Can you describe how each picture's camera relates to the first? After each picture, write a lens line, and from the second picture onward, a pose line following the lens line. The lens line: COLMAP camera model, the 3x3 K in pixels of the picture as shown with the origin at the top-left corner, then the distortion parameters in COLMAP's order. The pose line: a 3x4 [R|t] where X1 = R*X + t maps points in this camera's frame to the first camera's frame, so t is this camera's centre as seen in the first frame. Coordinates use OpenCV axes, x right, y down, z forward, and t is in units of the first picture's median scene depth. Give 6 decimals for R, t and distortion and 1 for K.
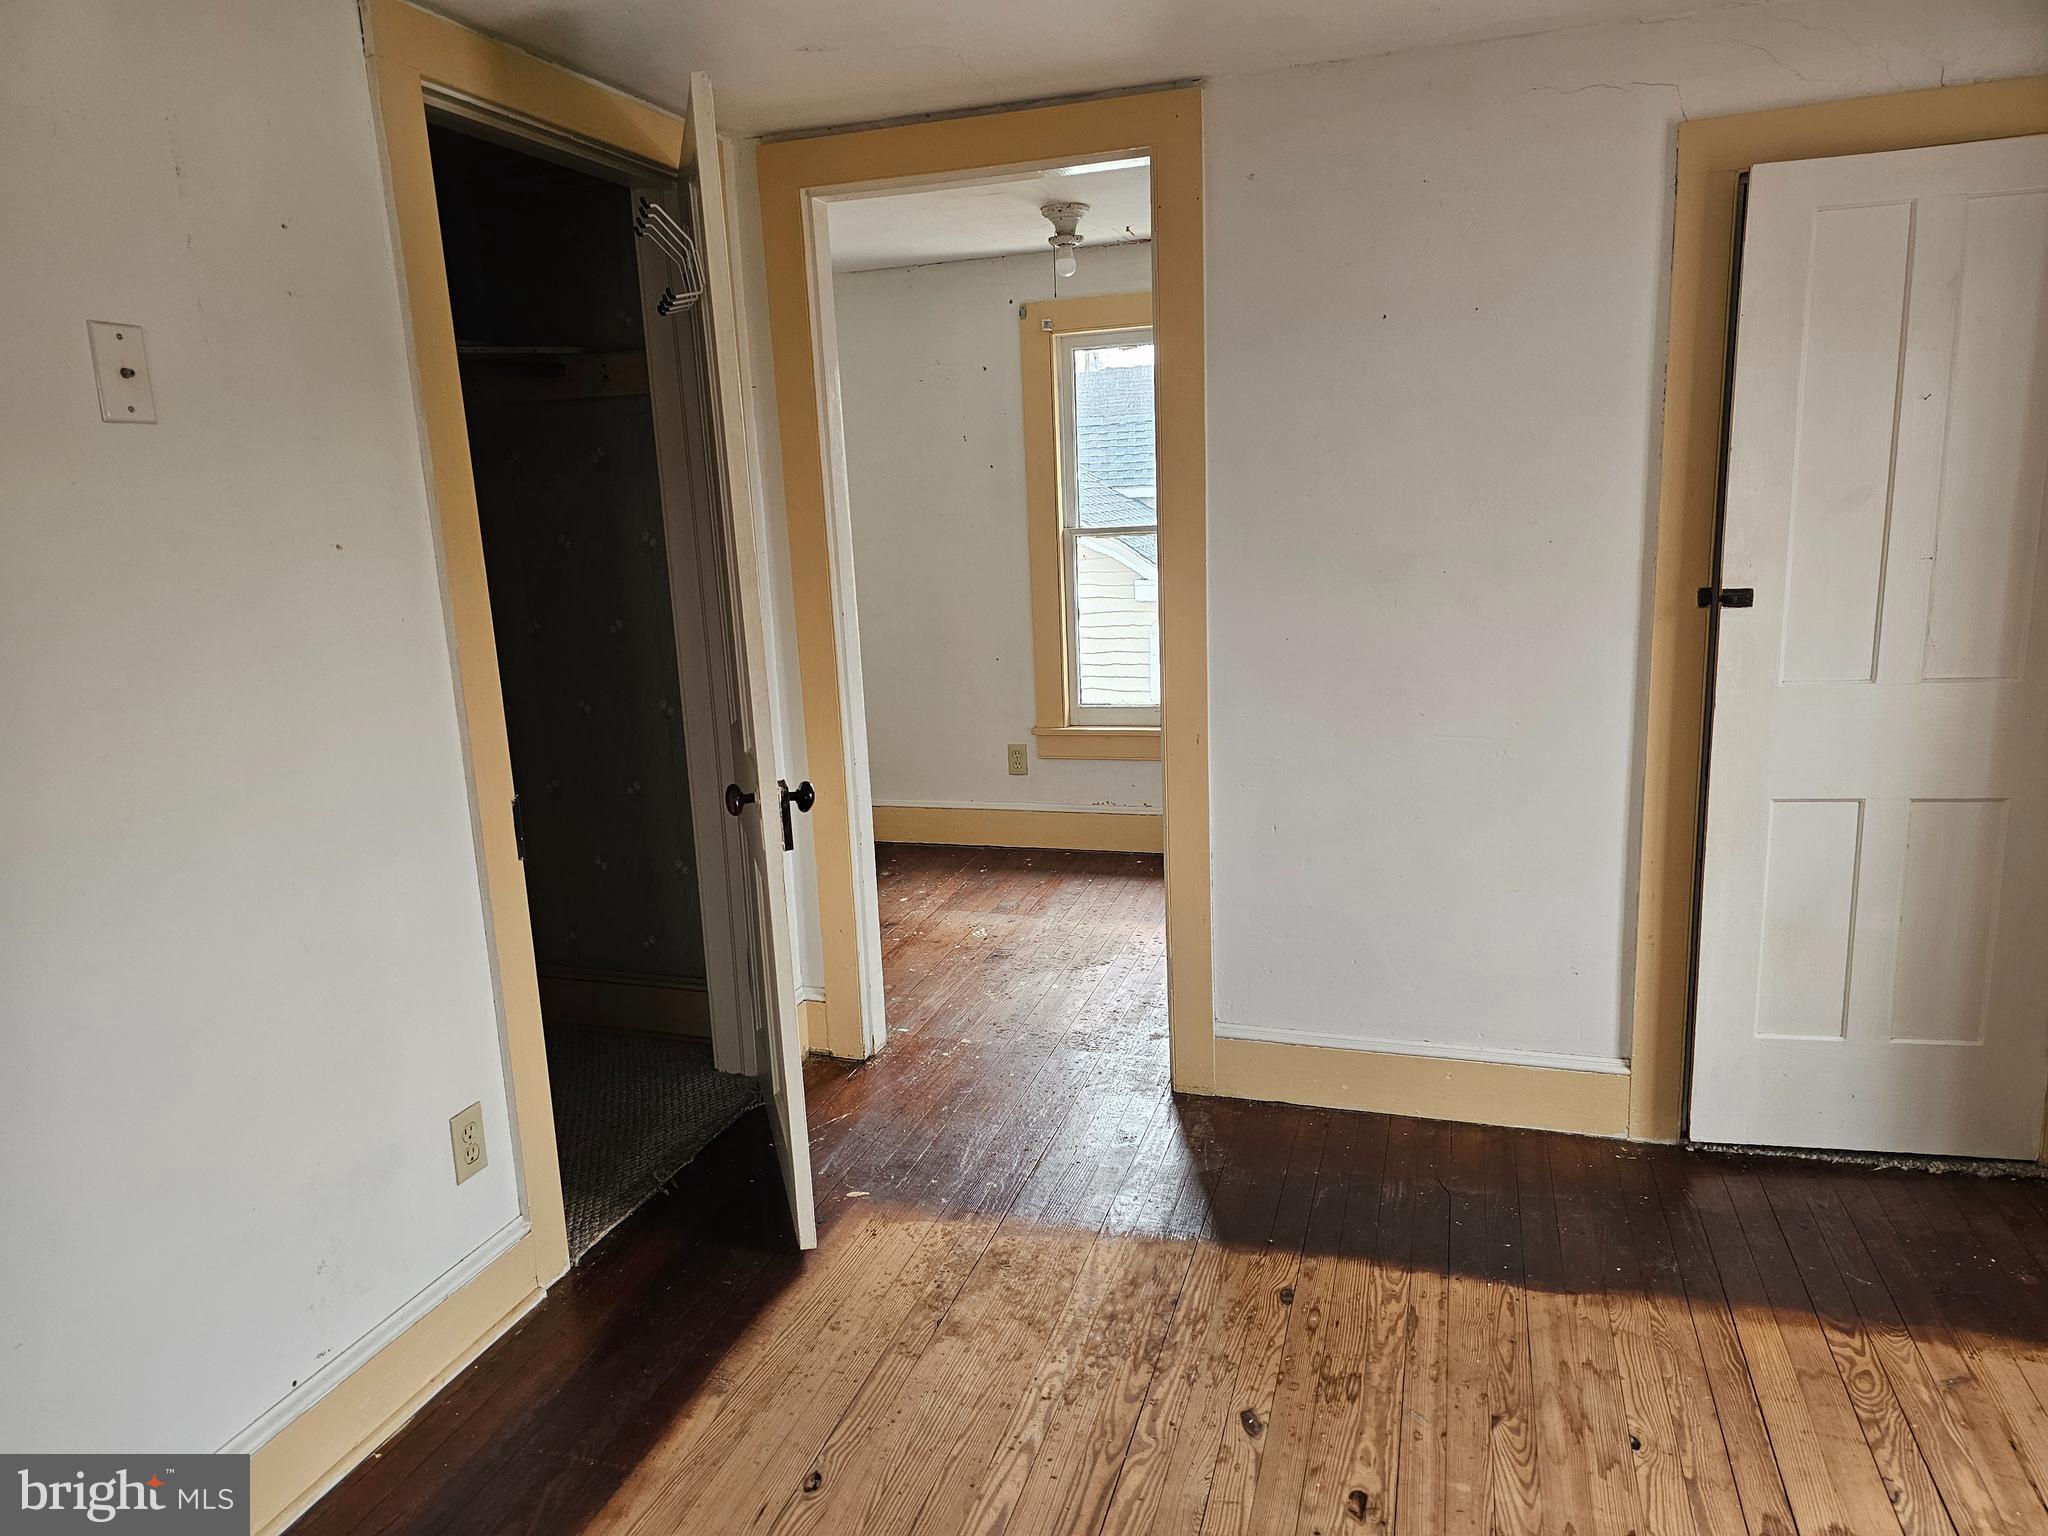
lens RADIAL K [[1364.7, 0, 1029.5], [0, 1364.7, 773.4], [0, 0, 1]] dist [0.080289, -0.079093]
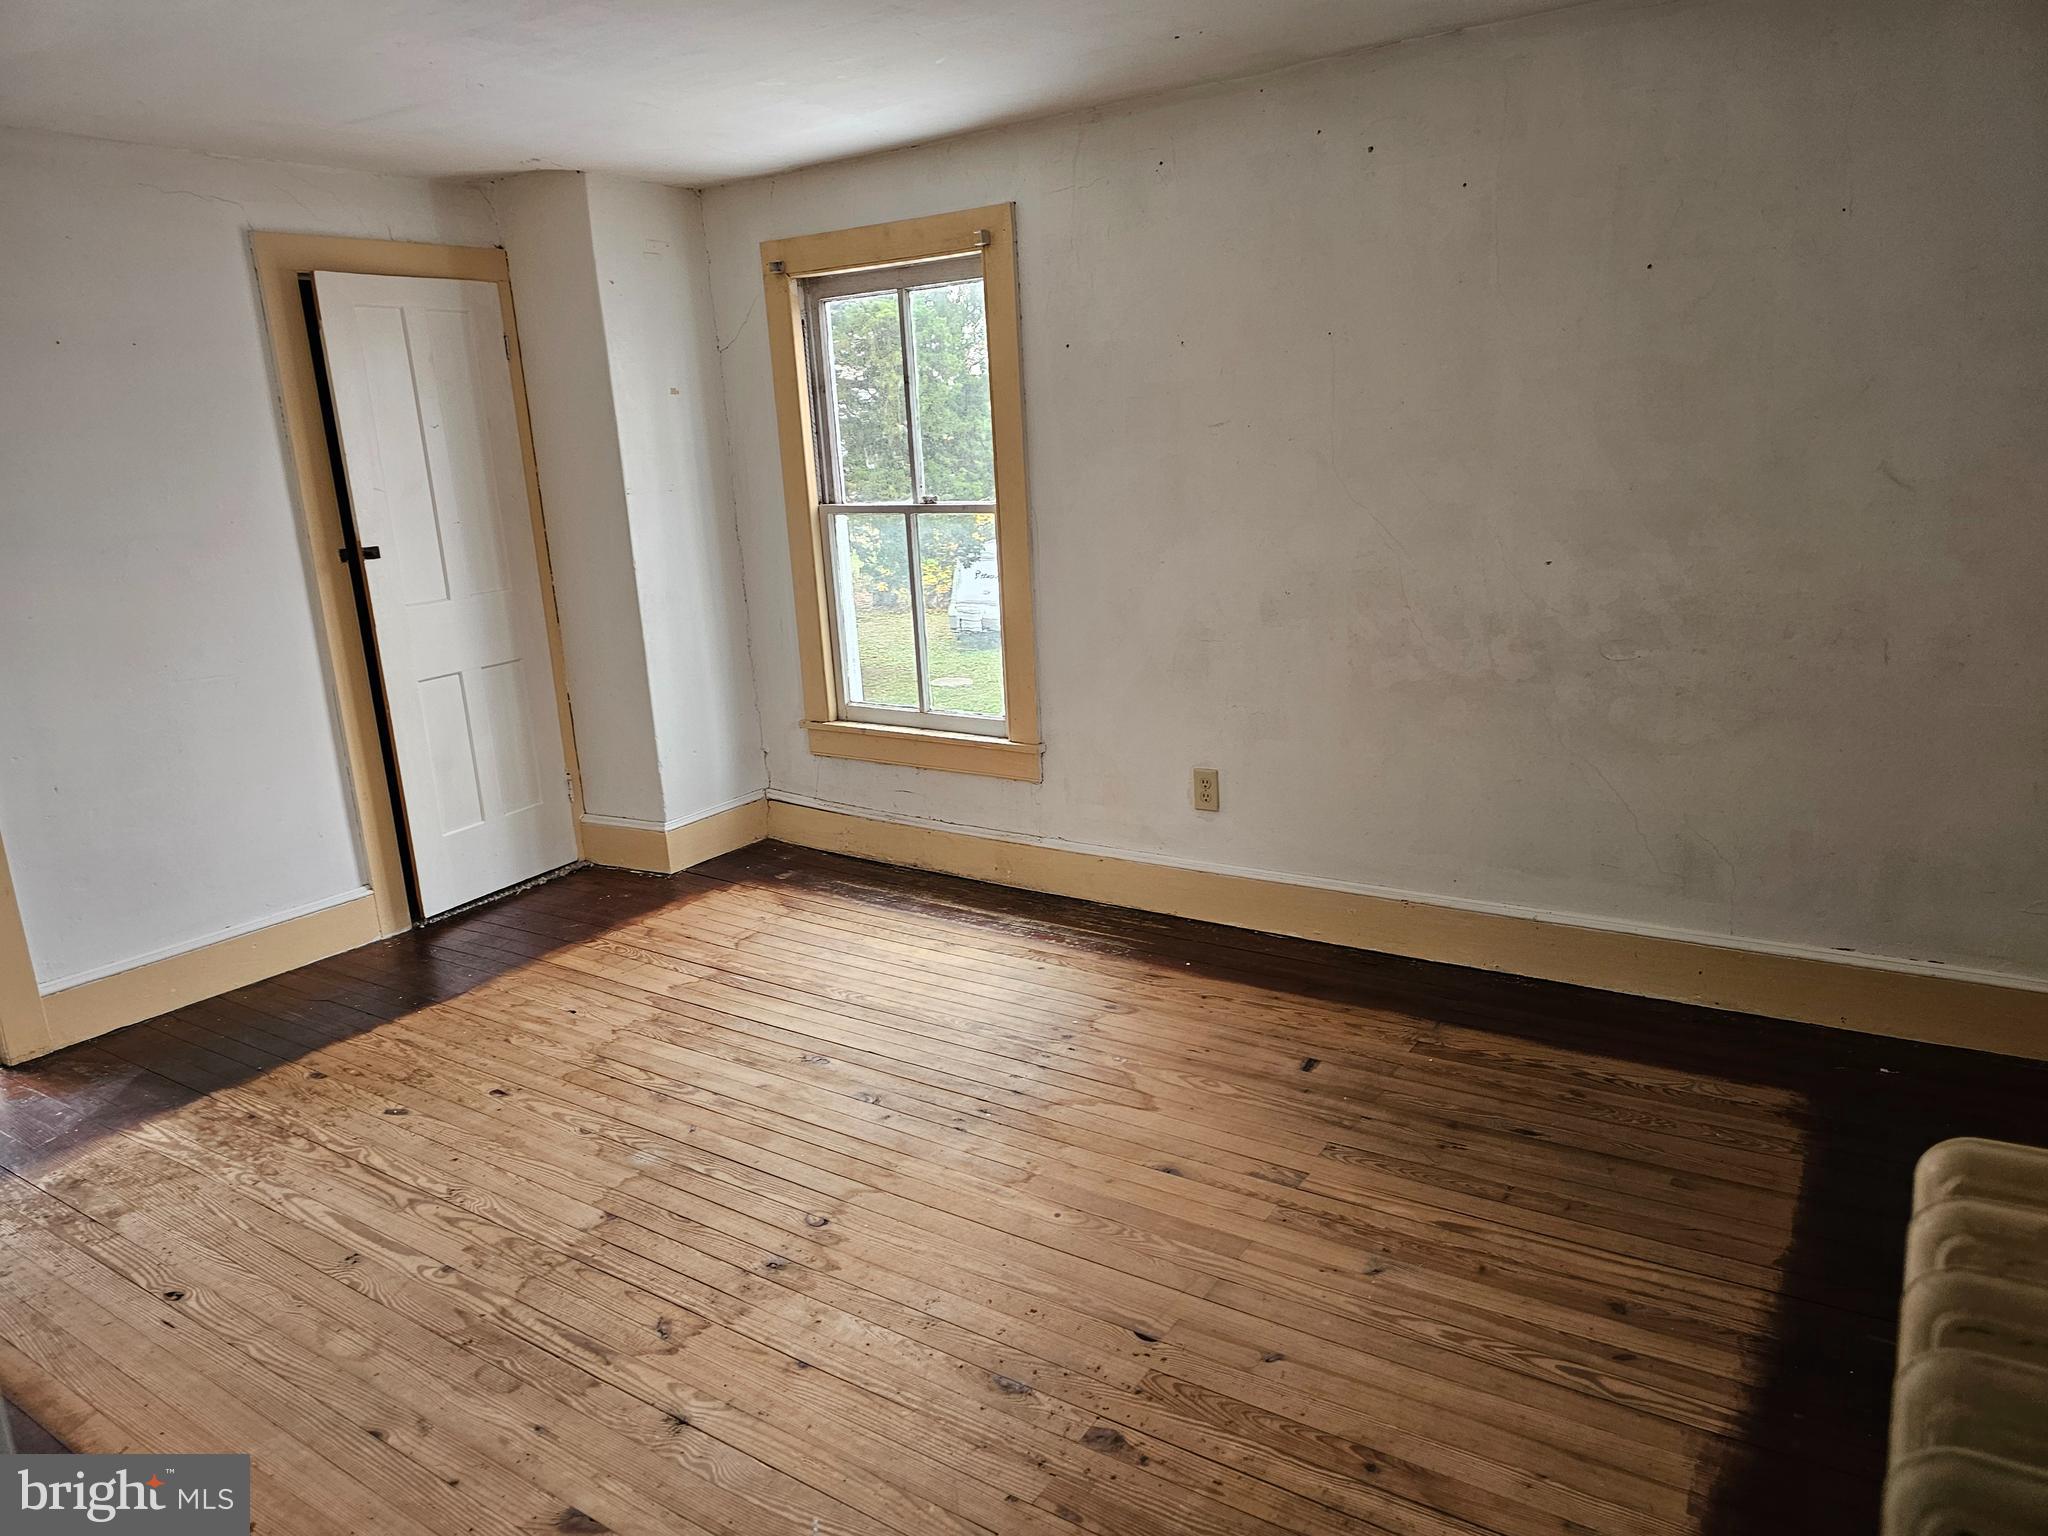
lens RADIAL K [[1364.7, 0, 1029.5], [0, 1364.7, 773.4], [0, 0, 1]] dist [0.080289, -0.079093]
pose [[0.280365, -0.204792, 0.937793, -0.801846], [0.234790, 0.961930, 0.139869, 0.066959], [-0.930736, 0.180970, 0.317775, -0.123682]]
